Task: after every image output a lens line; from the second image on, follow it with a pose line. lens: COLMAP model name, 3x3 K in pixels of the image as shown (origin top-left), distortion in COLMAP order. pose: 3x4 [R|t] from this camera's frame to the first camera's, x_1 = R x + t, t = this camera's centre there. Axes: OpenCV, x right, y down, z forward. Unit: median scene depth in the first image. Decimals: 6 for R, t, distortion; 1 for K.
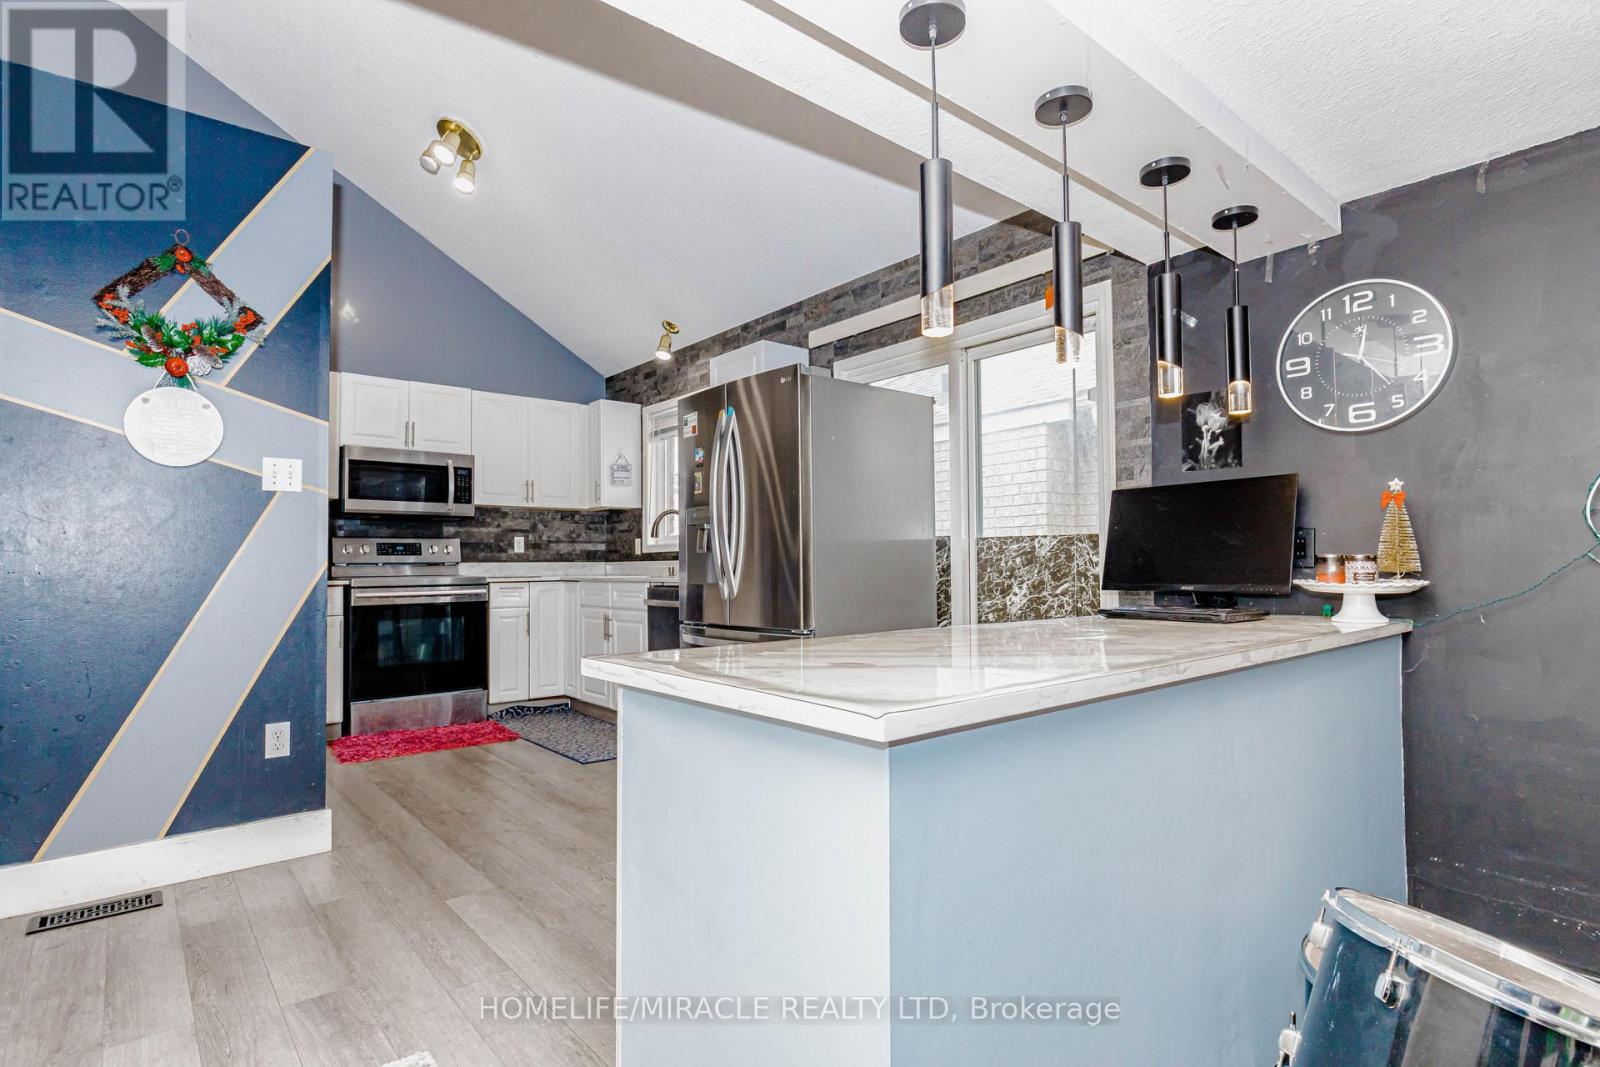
lens RADIAL K [[790.0, 0, 828.9], [0, 790.0, 547.1], [0, 0, 1]] dist [-0.023328, 0.000241]
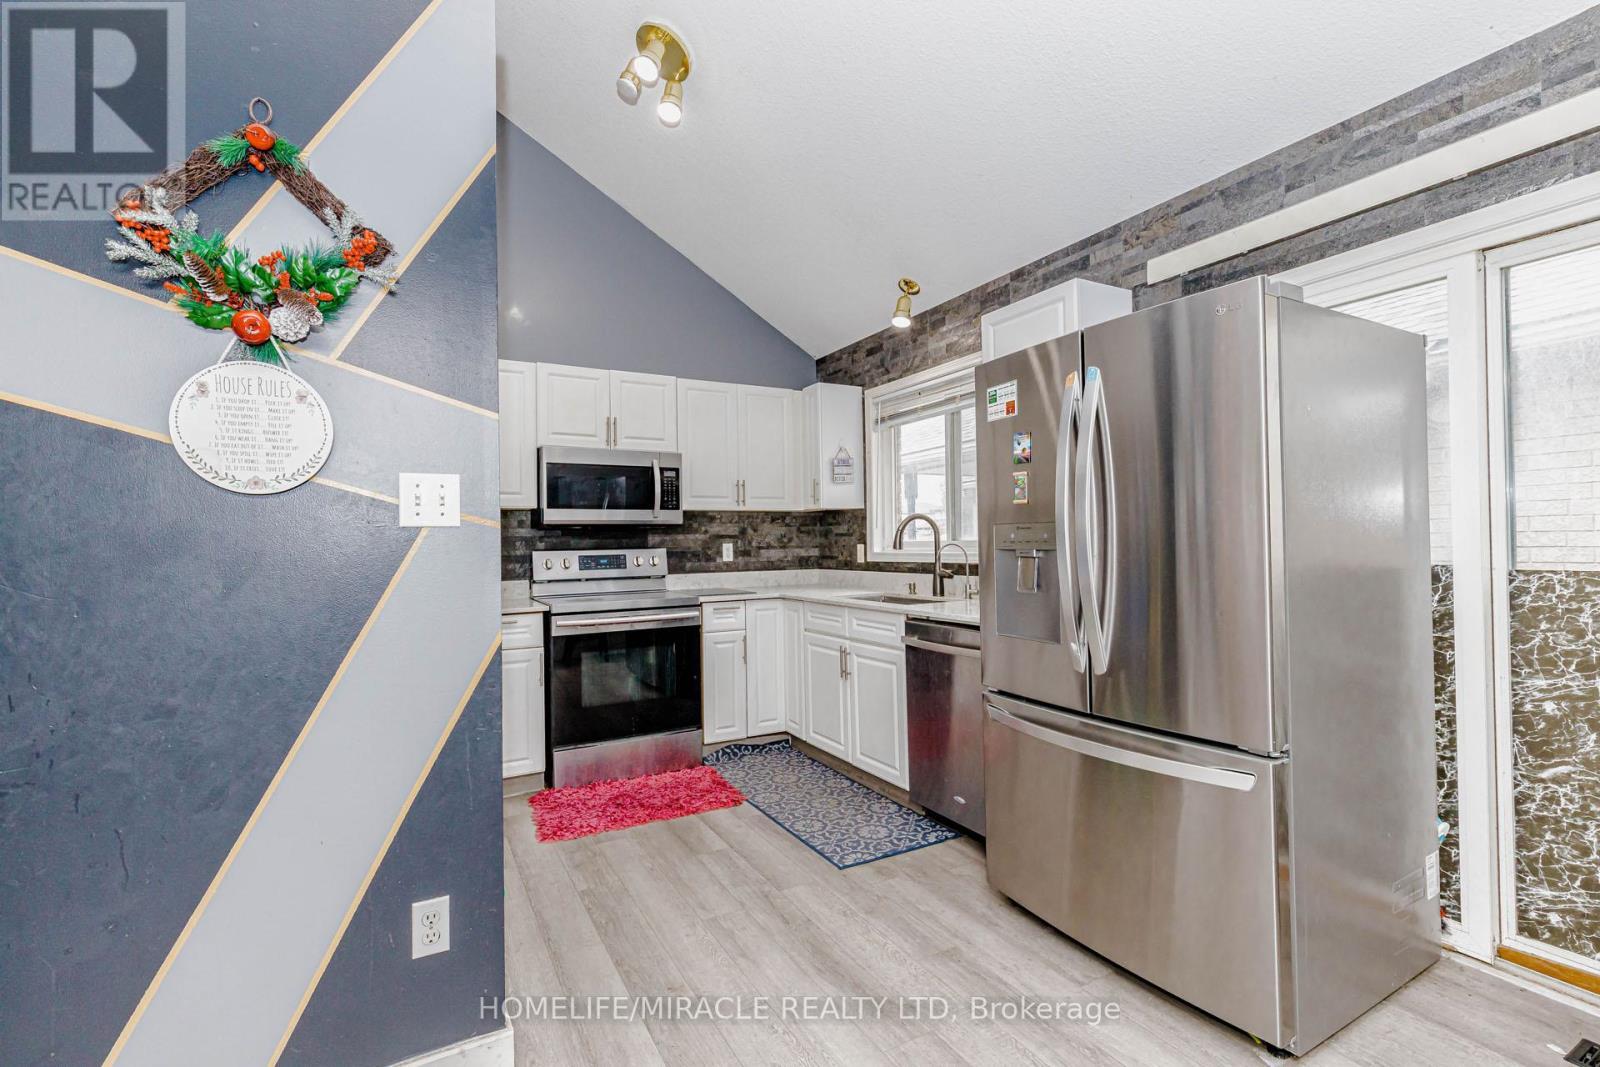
lens RADIAL K [[712.3, 0, 823.1], [0, 712.3, 537.8], [0, 0, 1]] dist [-0.013460, 0.000131]
pose [[0.980466, -0.009785, -0.196445, -0.146086], [0.013340, 0.999770, 0.016781, -0.035313], [0.196236, -0.019074, 0.980371, 0.262547]]
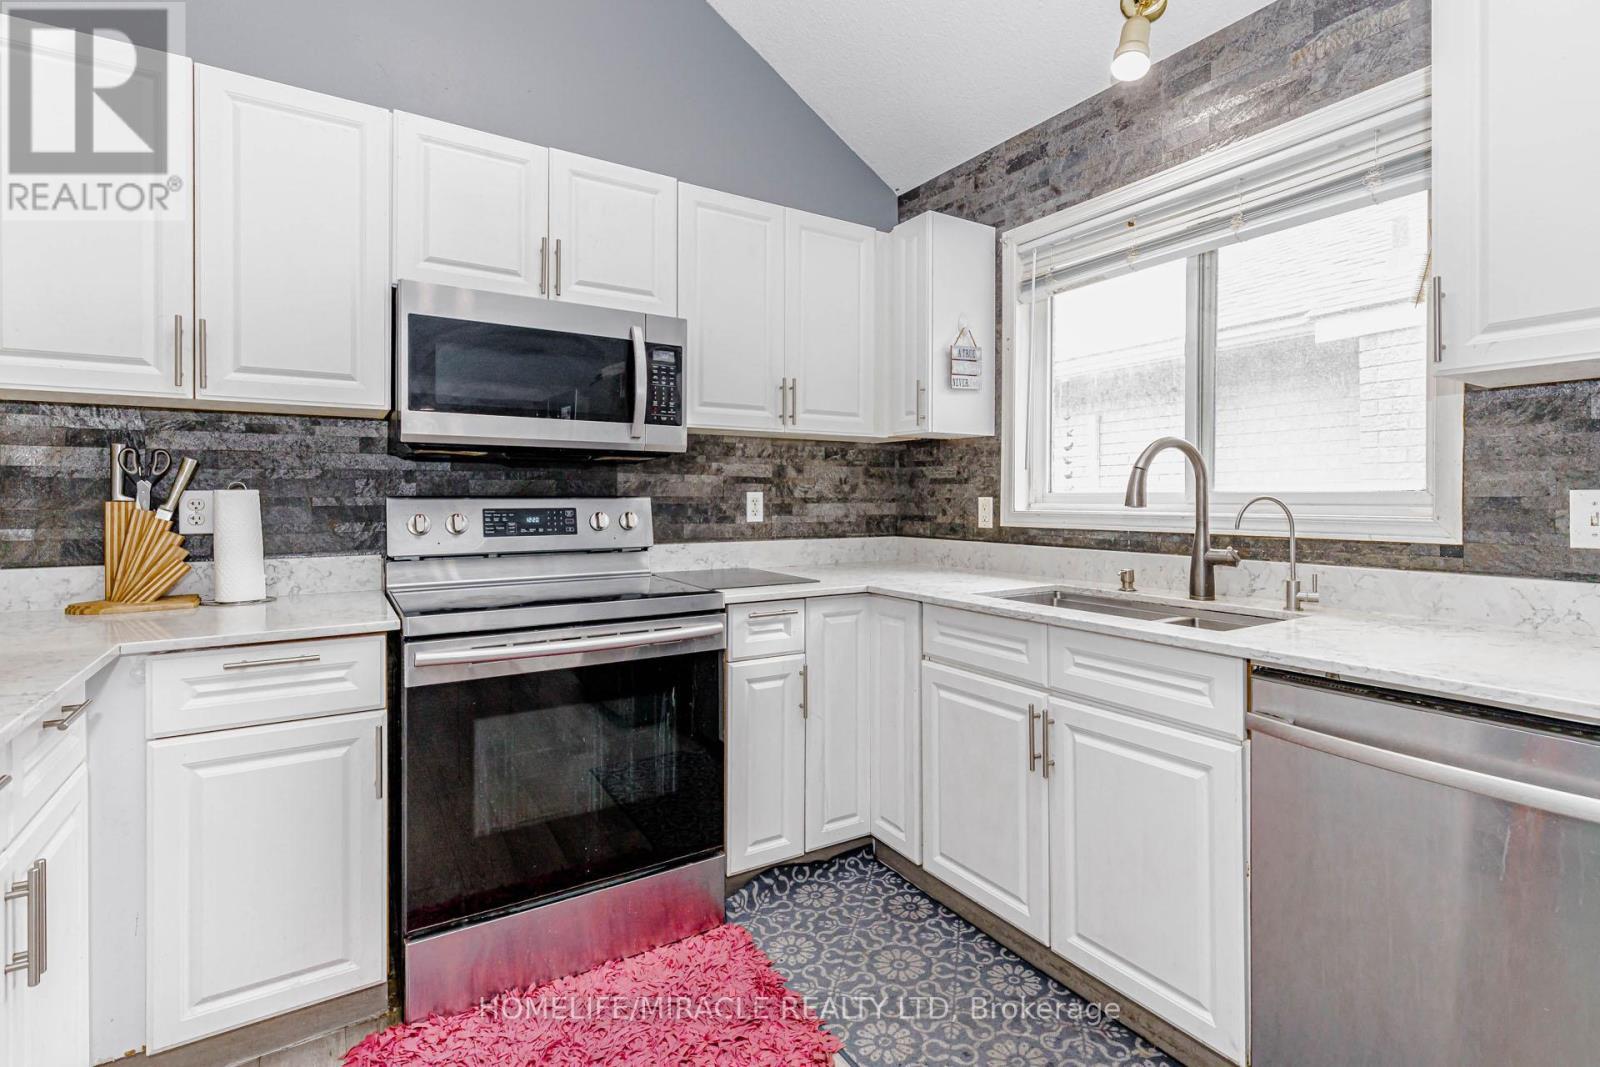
lens RADIAL K [[757.6, 0, 852.1], [0, 757.6, 499.6], [0, 0, 1]] dist [-0.000152, -0.000181]
pose [[0.992827, 0.008595, -0.119251, -0.302802], [-0.005588, 0.999659, 0.025528, -0.023755], [0.119429, -0.024678, 0.992536, 0.572019]]
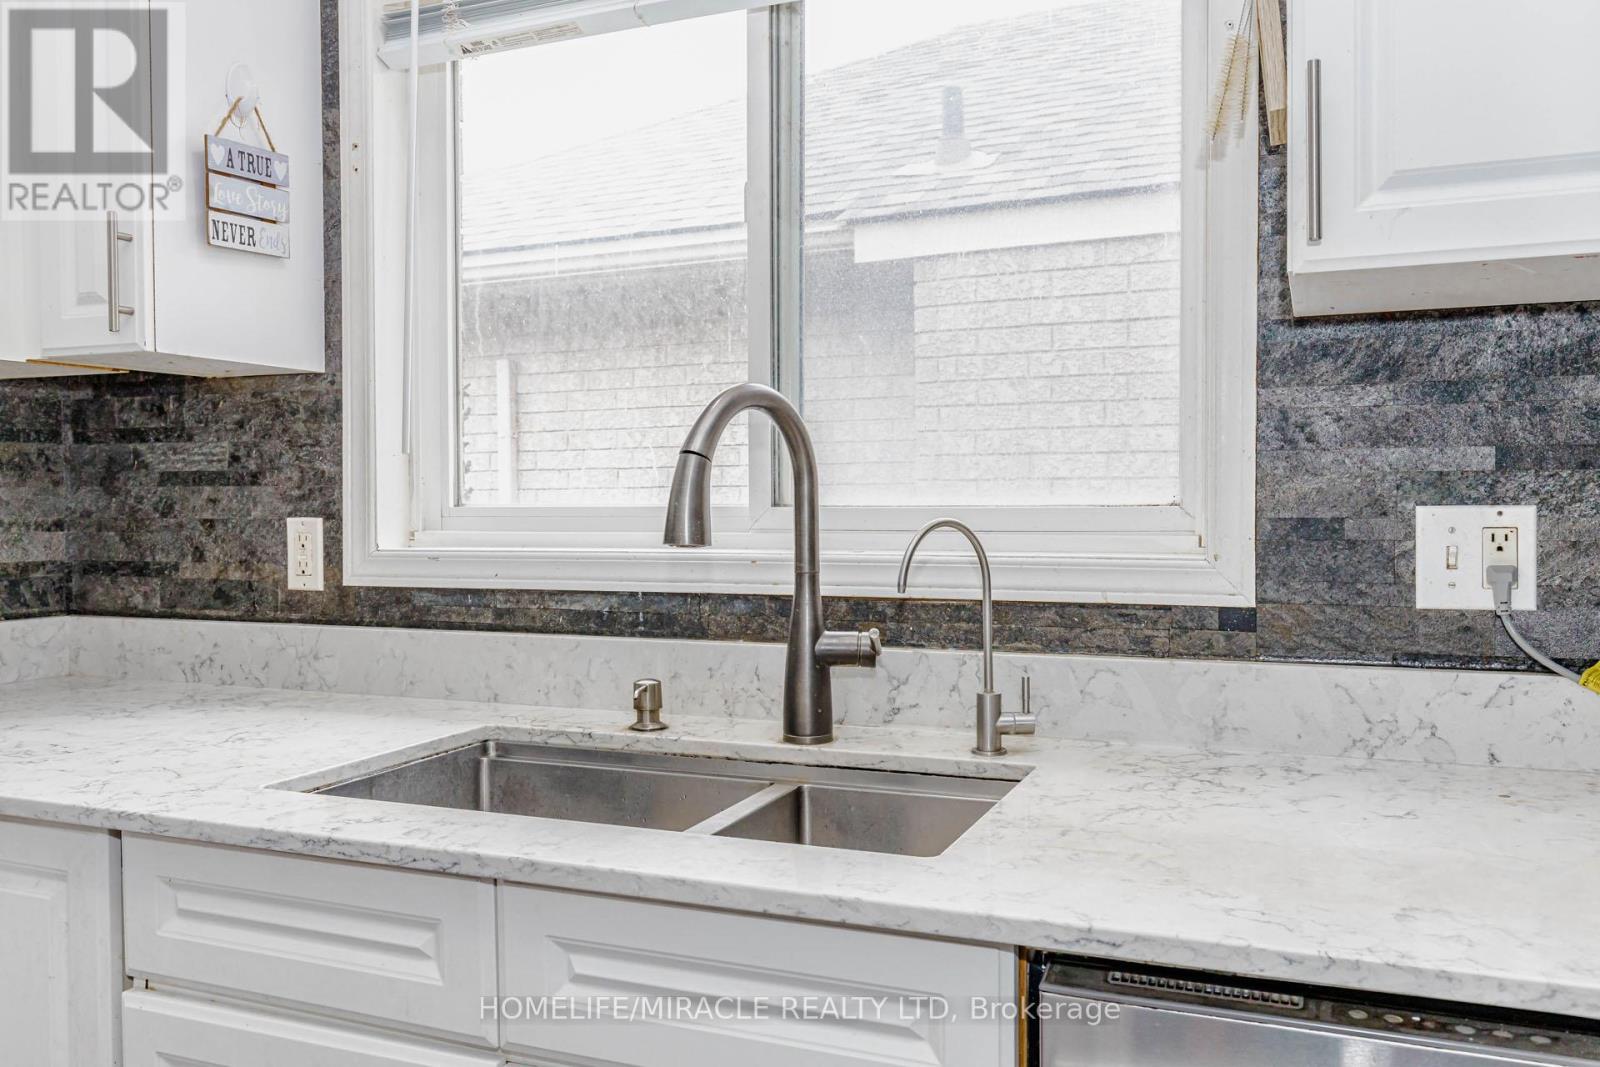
lens RADIAL K [[1341.7, 0, 854.8], [0, 1341.7, 550.6], [0, 0, 1]] dist [0.001423, 0.001537]
pose [[0.902103, -0.008962, 0.431429, -0.297674], [-0.013693, 0.998686, 0.049378, -0.024558], [-0.431304, -0.050451, 0.900795, 0.686031]]
